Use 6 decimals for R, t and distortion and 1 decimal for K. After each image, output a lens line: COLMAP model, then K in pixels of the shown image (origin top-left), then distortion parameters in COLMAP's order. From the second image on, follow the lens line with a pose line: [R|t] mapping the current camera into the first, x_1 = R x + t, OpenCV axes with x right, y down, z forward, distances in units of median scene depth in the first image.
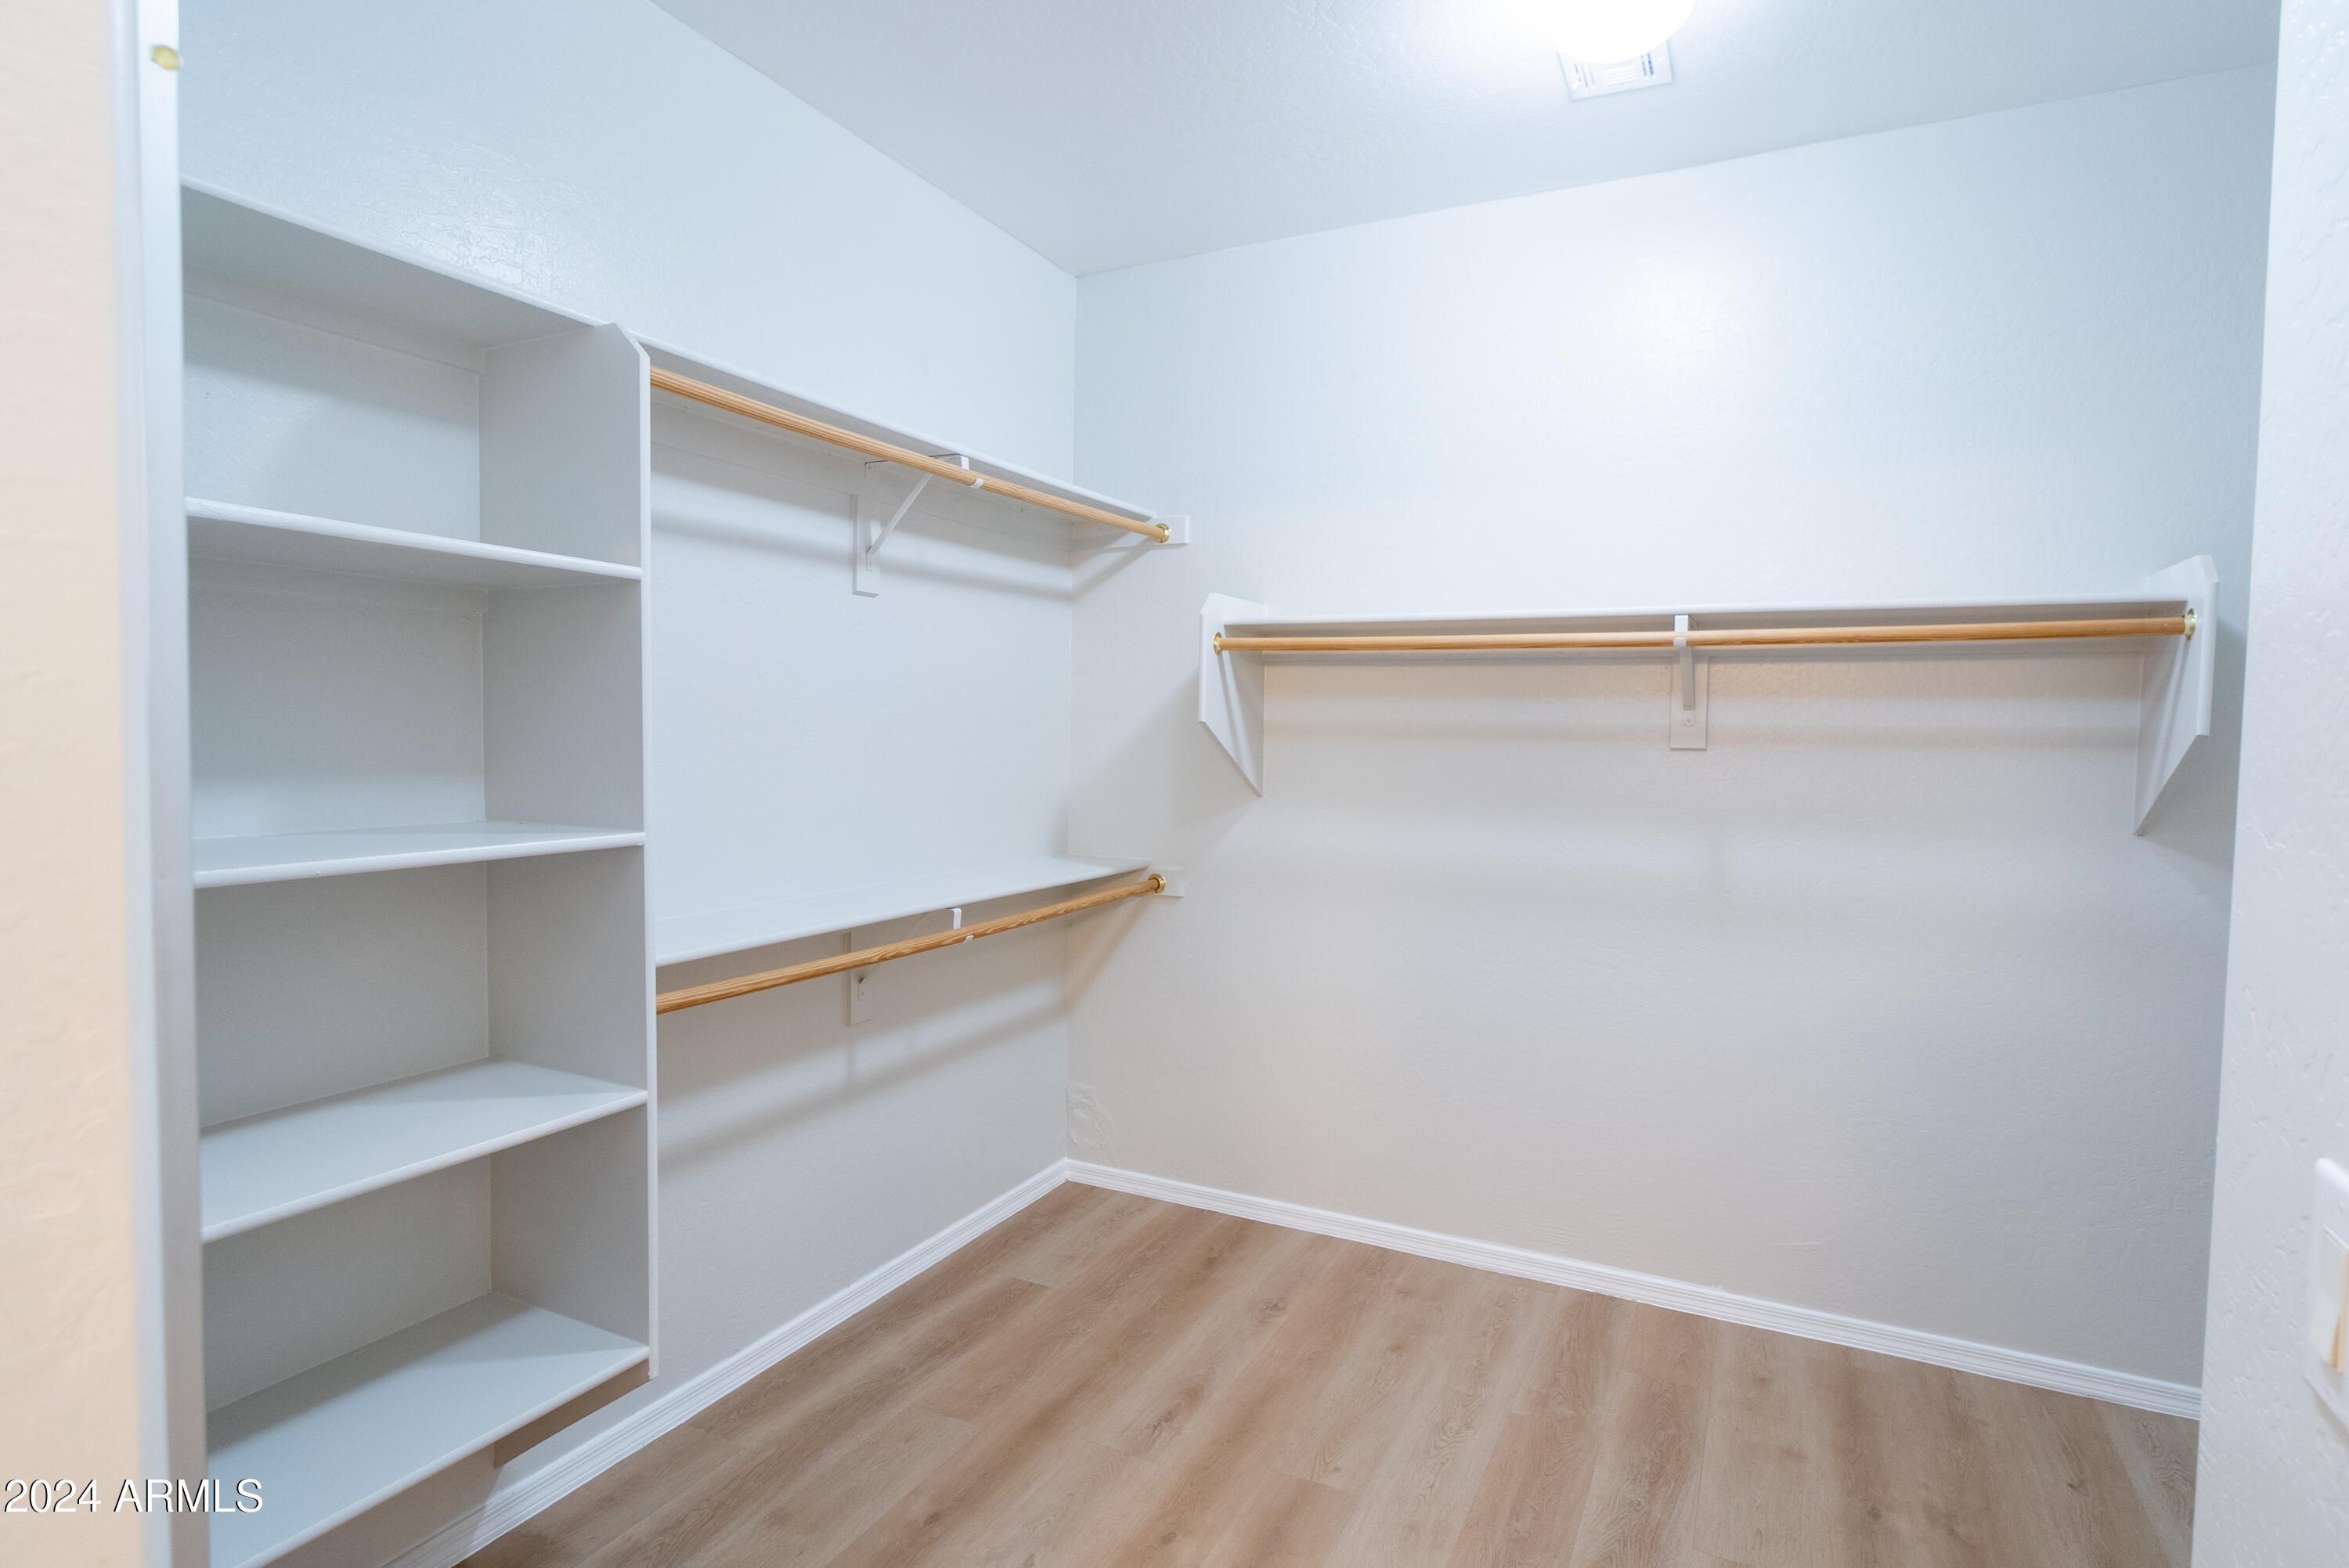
lens RADIAL K [[1200.0, 0, 1182.2], [0, 1200.0, 789.8], [0, 0, 1]] dist [-0.003769, -0.000499]
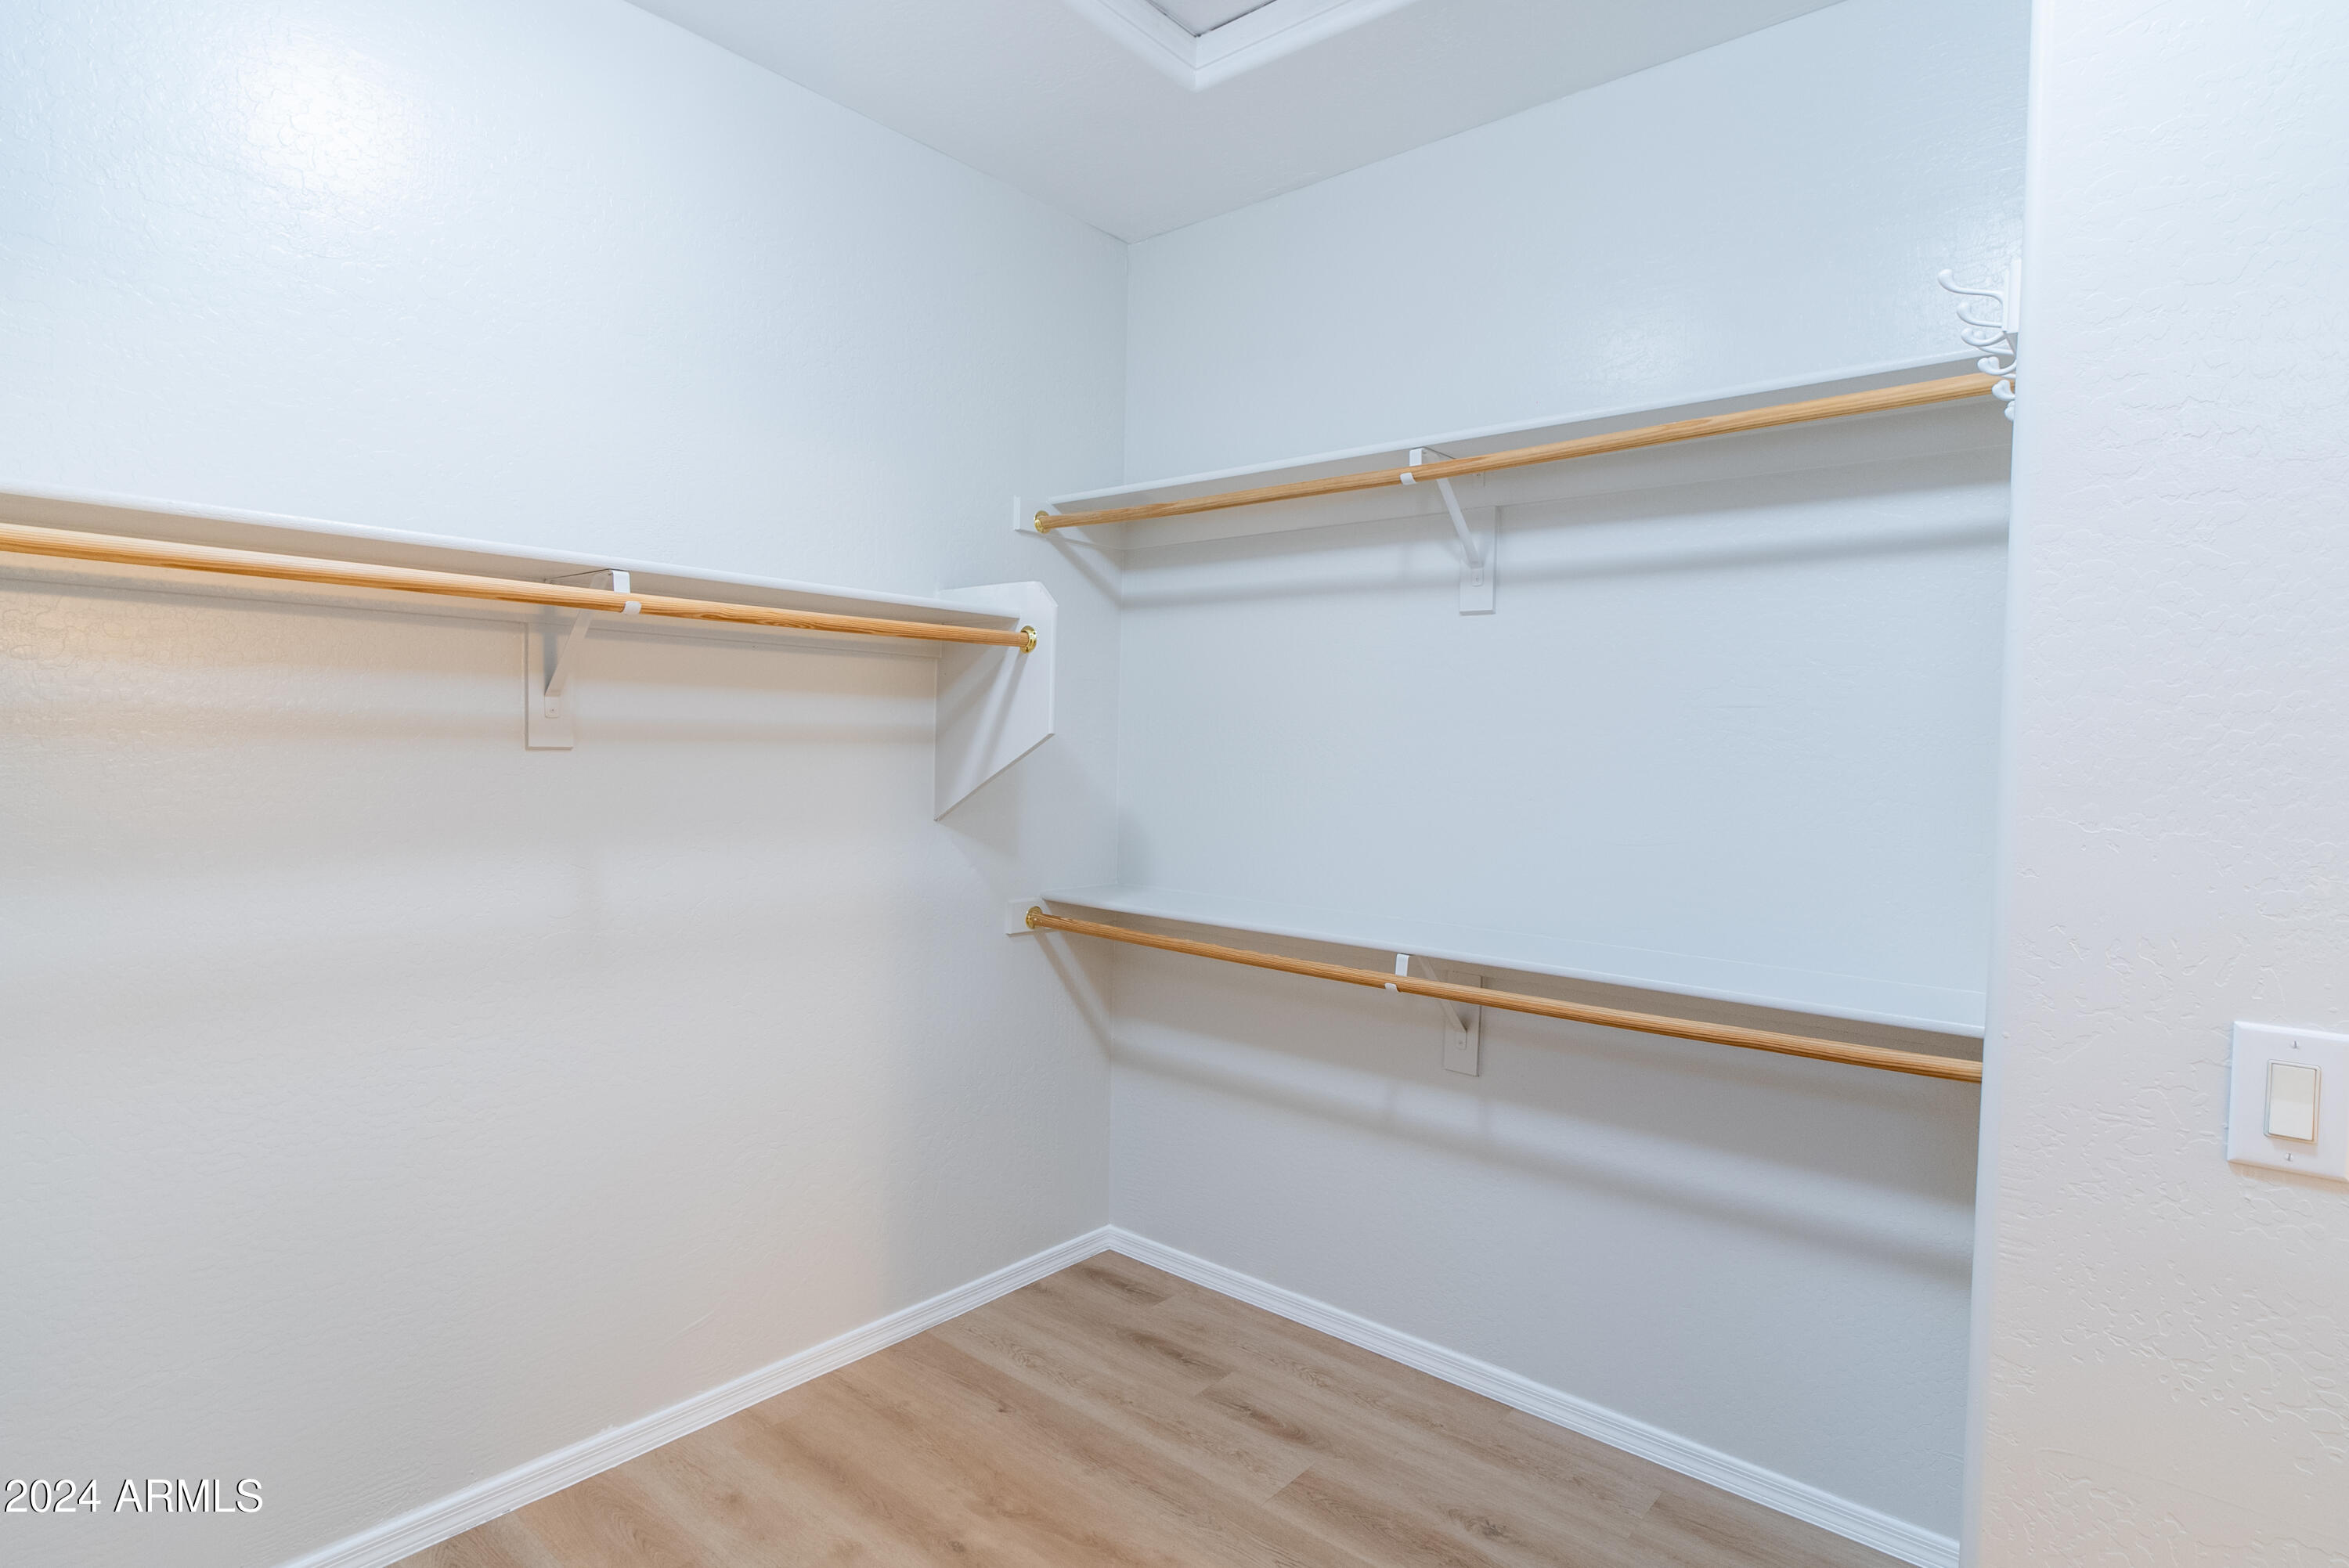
lens RADIAL K [[1200.0, 0, 1182.2], [0, 1200.0, 789.8], [0, 0, 1]] dist [-0.003769, -0.000499]
pose [[0.235805, -0.047587, 0.970635, -0.237655], [0.027689, 0.998724, 0.042237, -0.031772], [-0.971406, 0.016916, 0.236822, 0.494368]]
